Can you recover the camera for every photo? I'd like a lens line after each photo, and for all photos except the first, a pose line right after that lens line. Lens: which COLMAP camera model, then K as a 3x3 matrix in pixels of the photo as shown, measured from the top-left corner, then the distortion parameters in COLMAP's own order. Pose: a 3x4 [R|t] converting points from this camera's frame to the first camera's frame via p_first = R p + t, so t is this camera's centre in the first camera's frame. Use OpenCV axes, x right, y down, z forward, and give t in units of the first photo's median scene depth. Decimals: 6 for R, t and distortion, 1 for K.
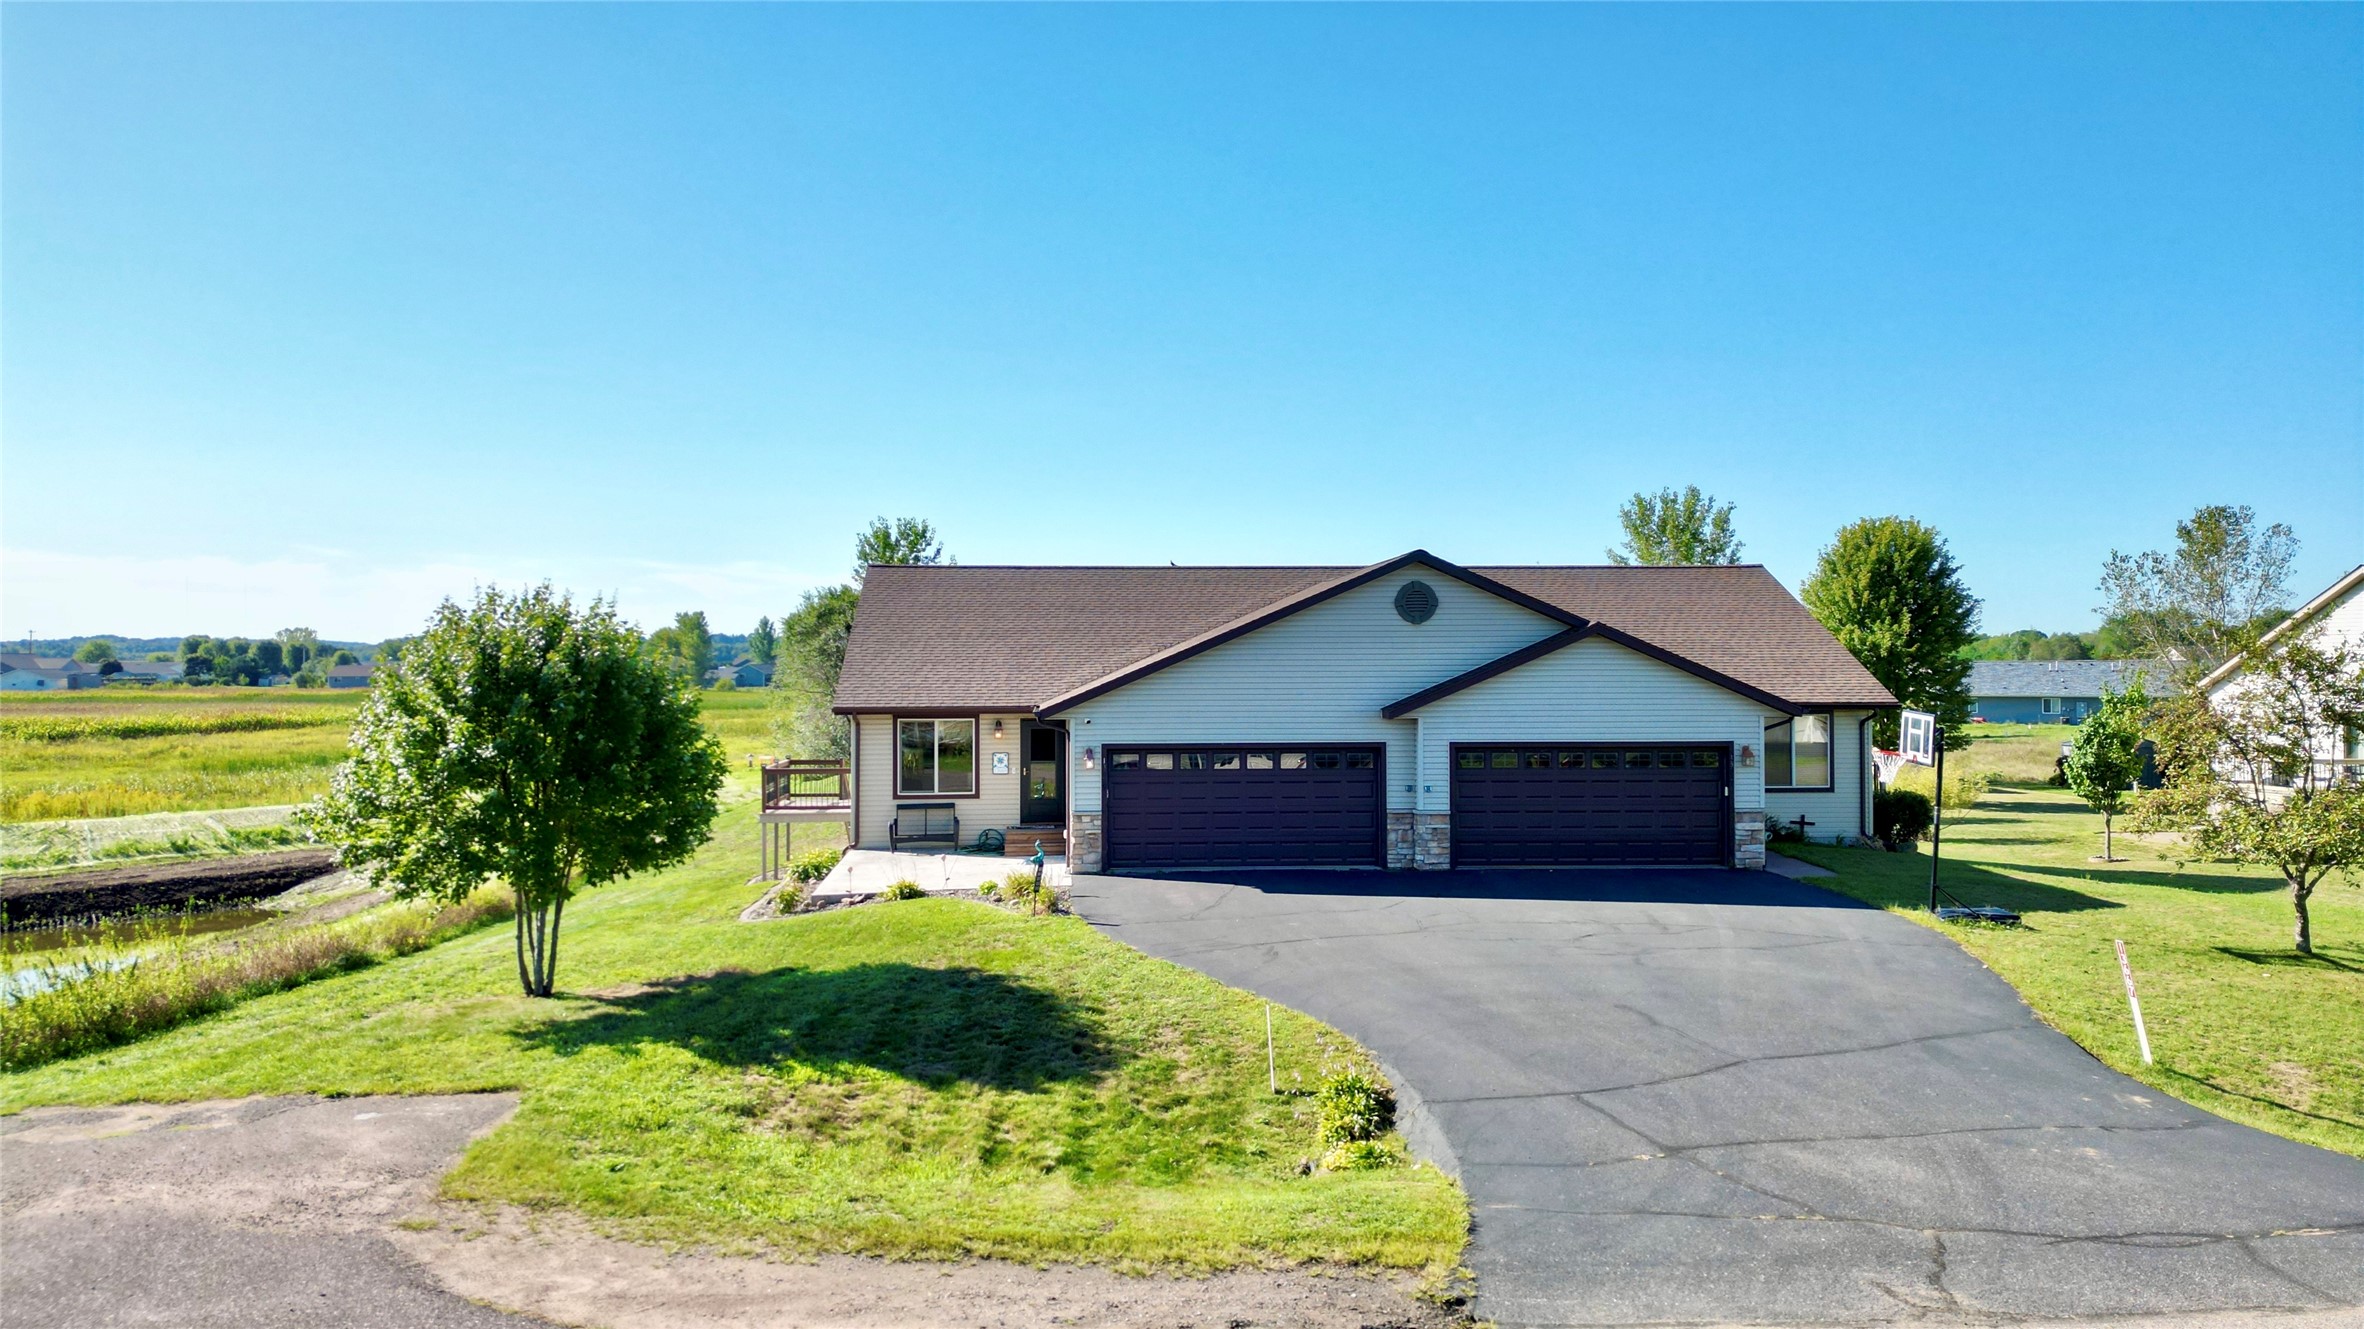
lens RADIAL K [[1641.3, 0, 1182.0], [0, 1641.3, 664.5], [0, 0, 1]] dist [0.093634, -0.094909]
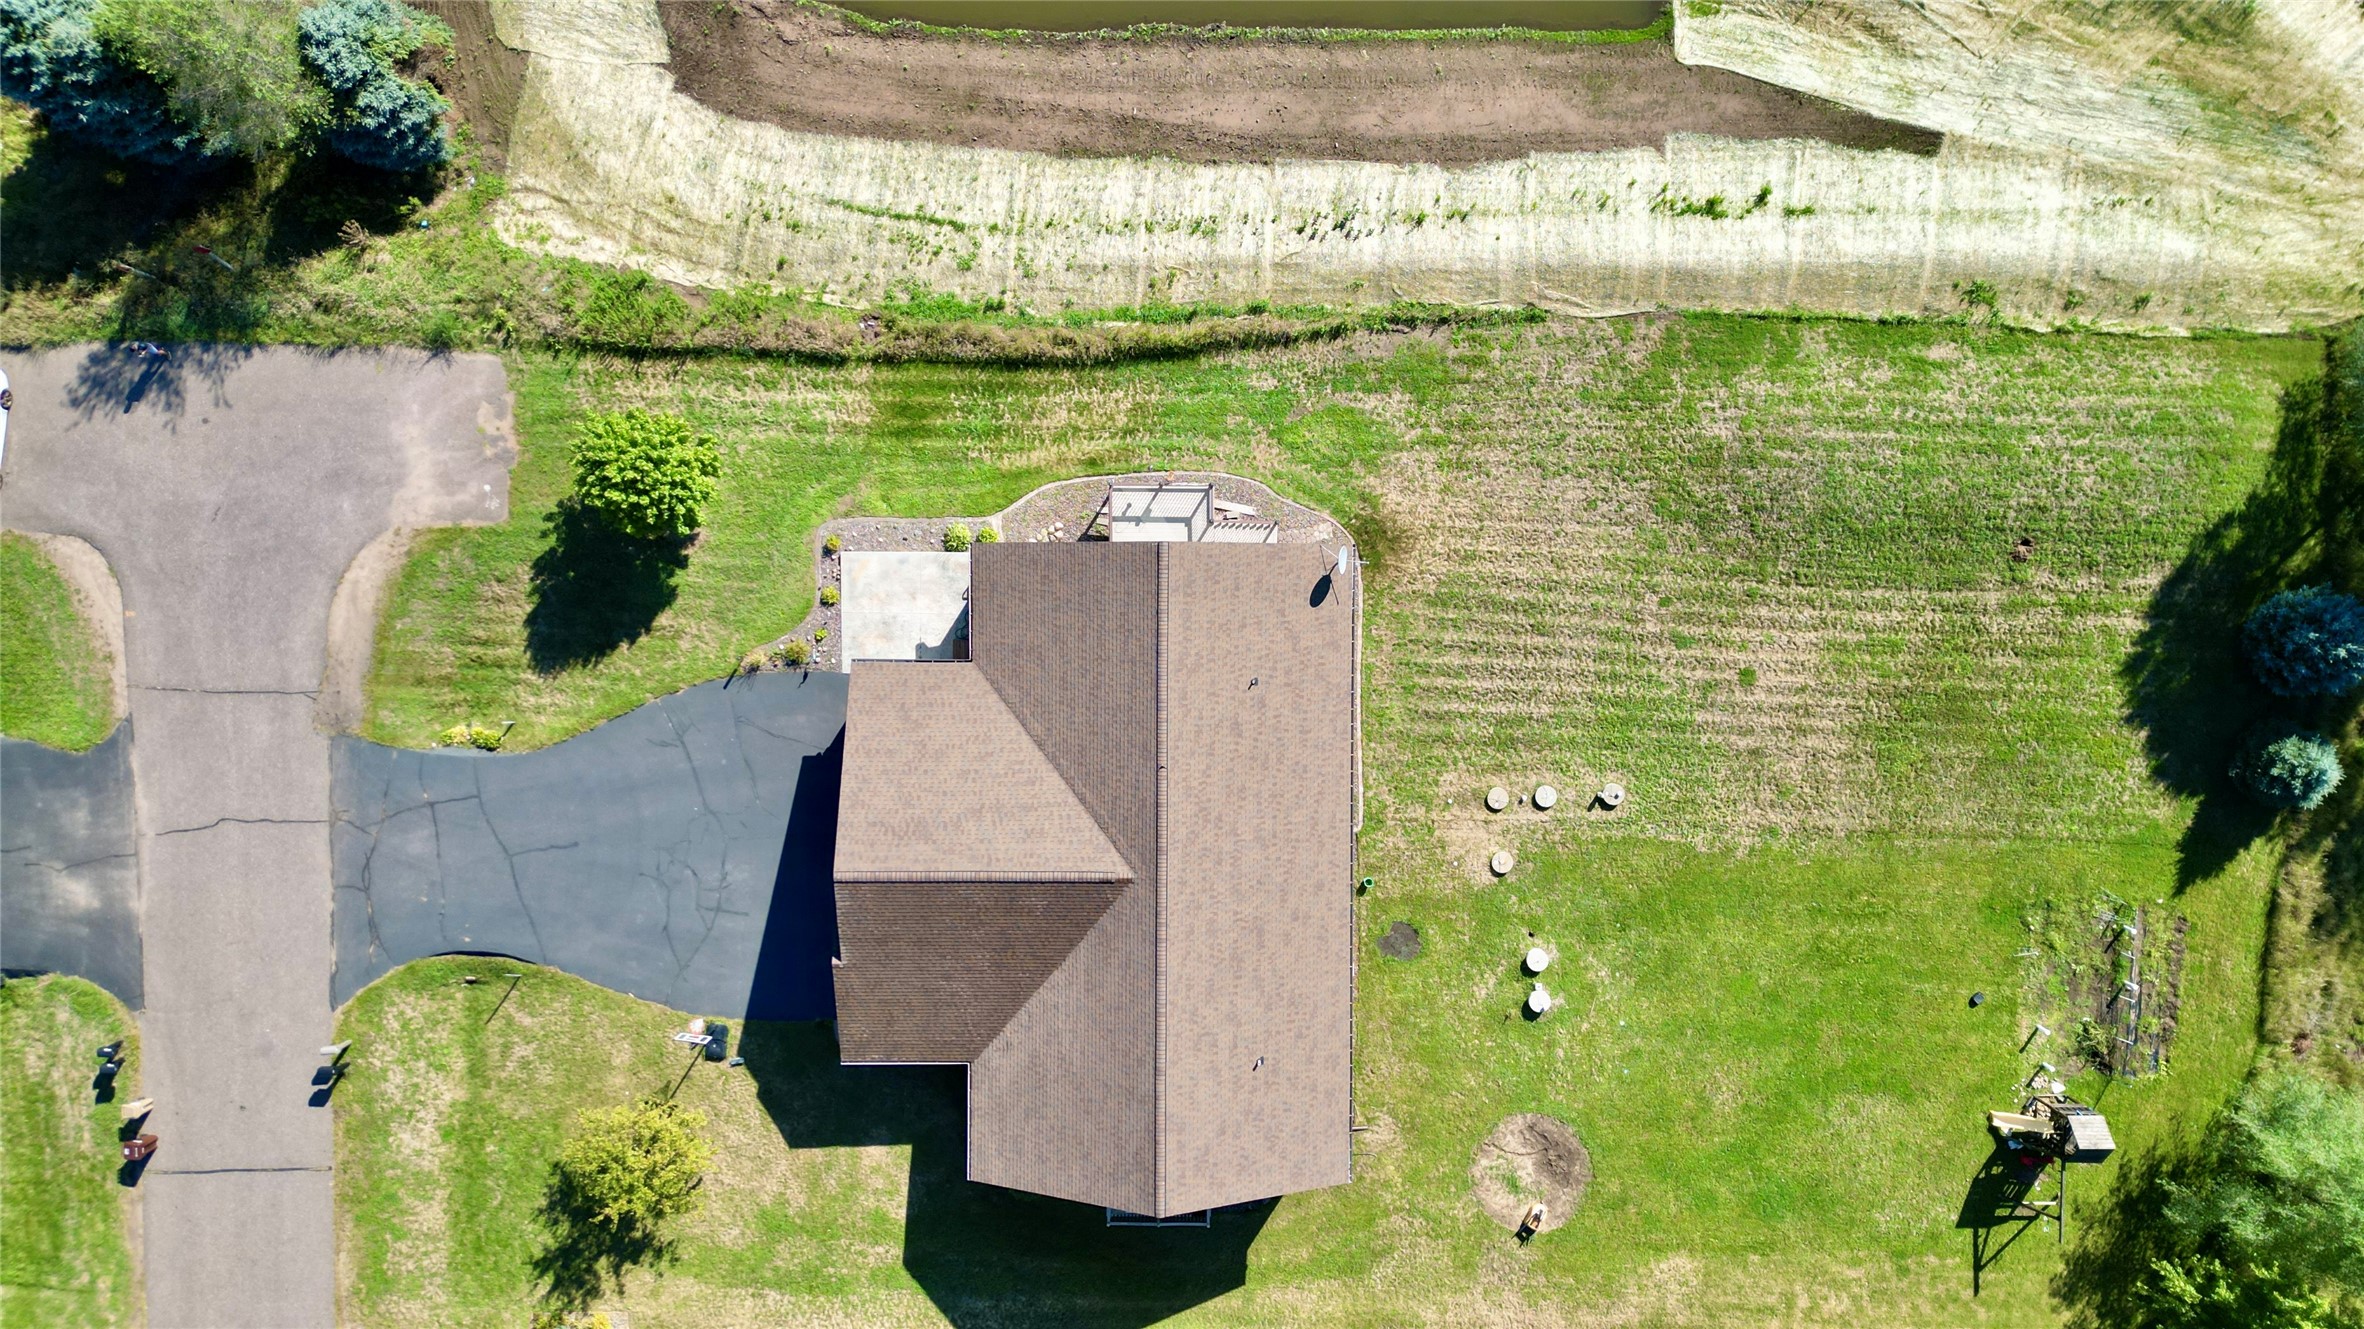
lens RADIAL K [[1641.3, 0, 1182.0], [0, 1641.3, 664.5], [0, 0, 1]] dist [0.093634, -0.094909]
pose [[-0.088416, 0.995009, 0.046264, -0.188795], [0.006169, -0.045898, 0.998927, -1.737276], [0.996065, 0.088606, -0.002080, 1.273016]]
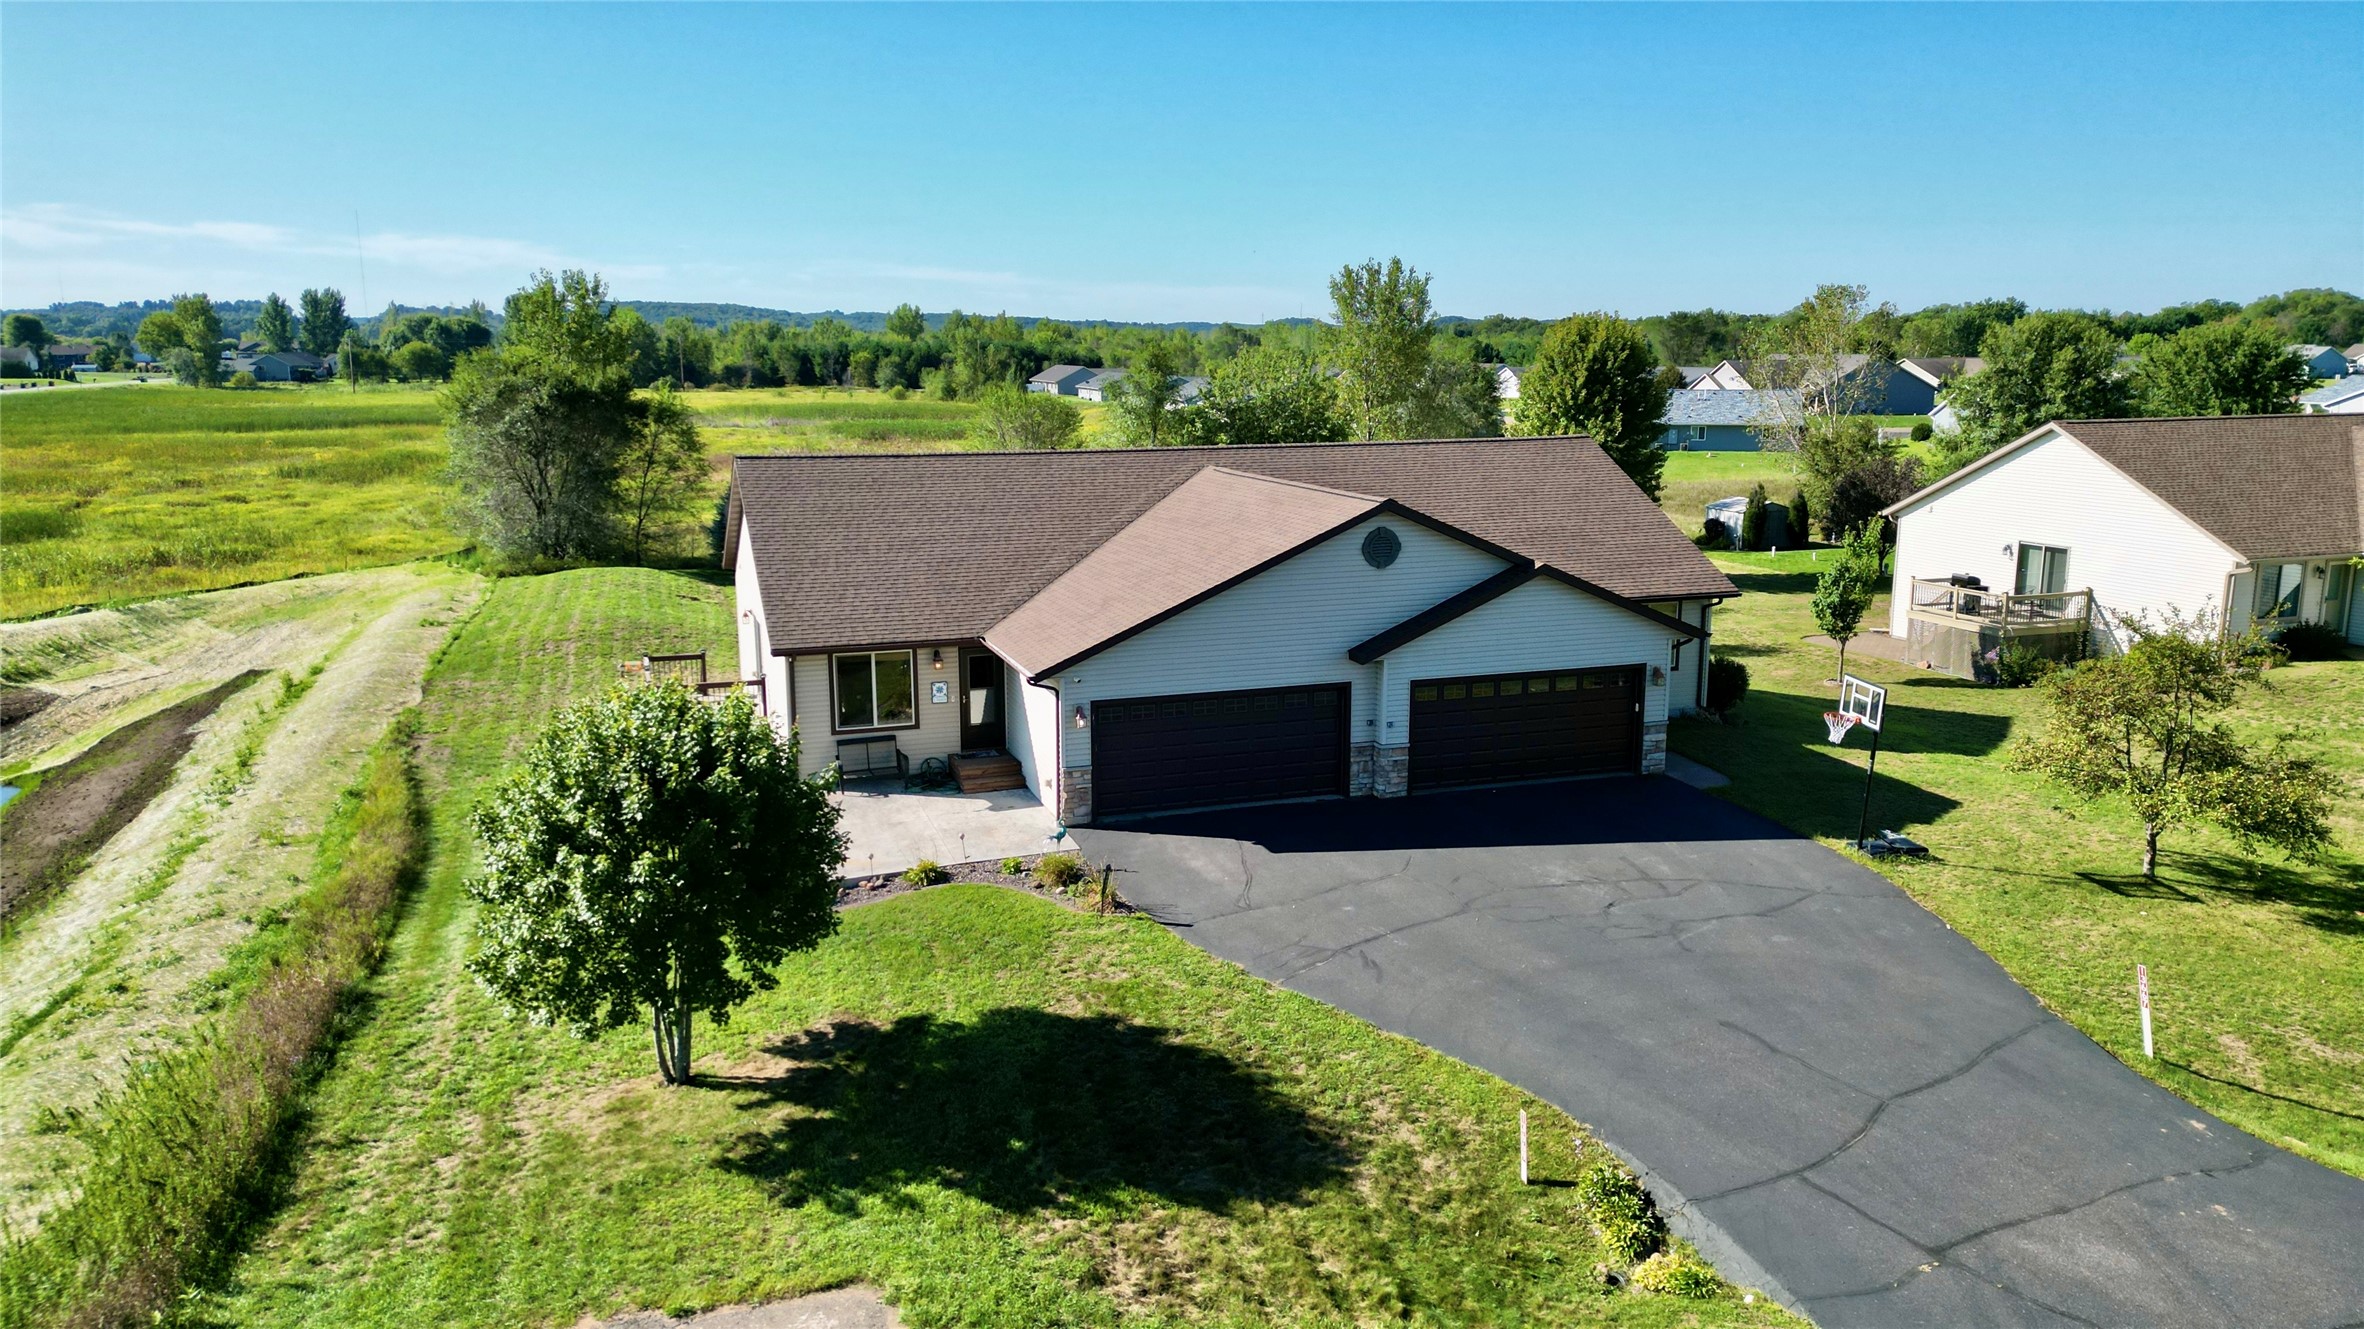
lens RADIAL K [[1643.9, 0, 1177.4], [0, 1643.9, 652.7], [0, 0, 1]] dist [0.090601, -0.098688]
pose [[0.969486, -0.045015, 0.240978, -0.221571], [-0.000652, 0.982520, 0.186158, -0.156359], [-0.245145, -0.180635, 0.952510, 0.028142]]
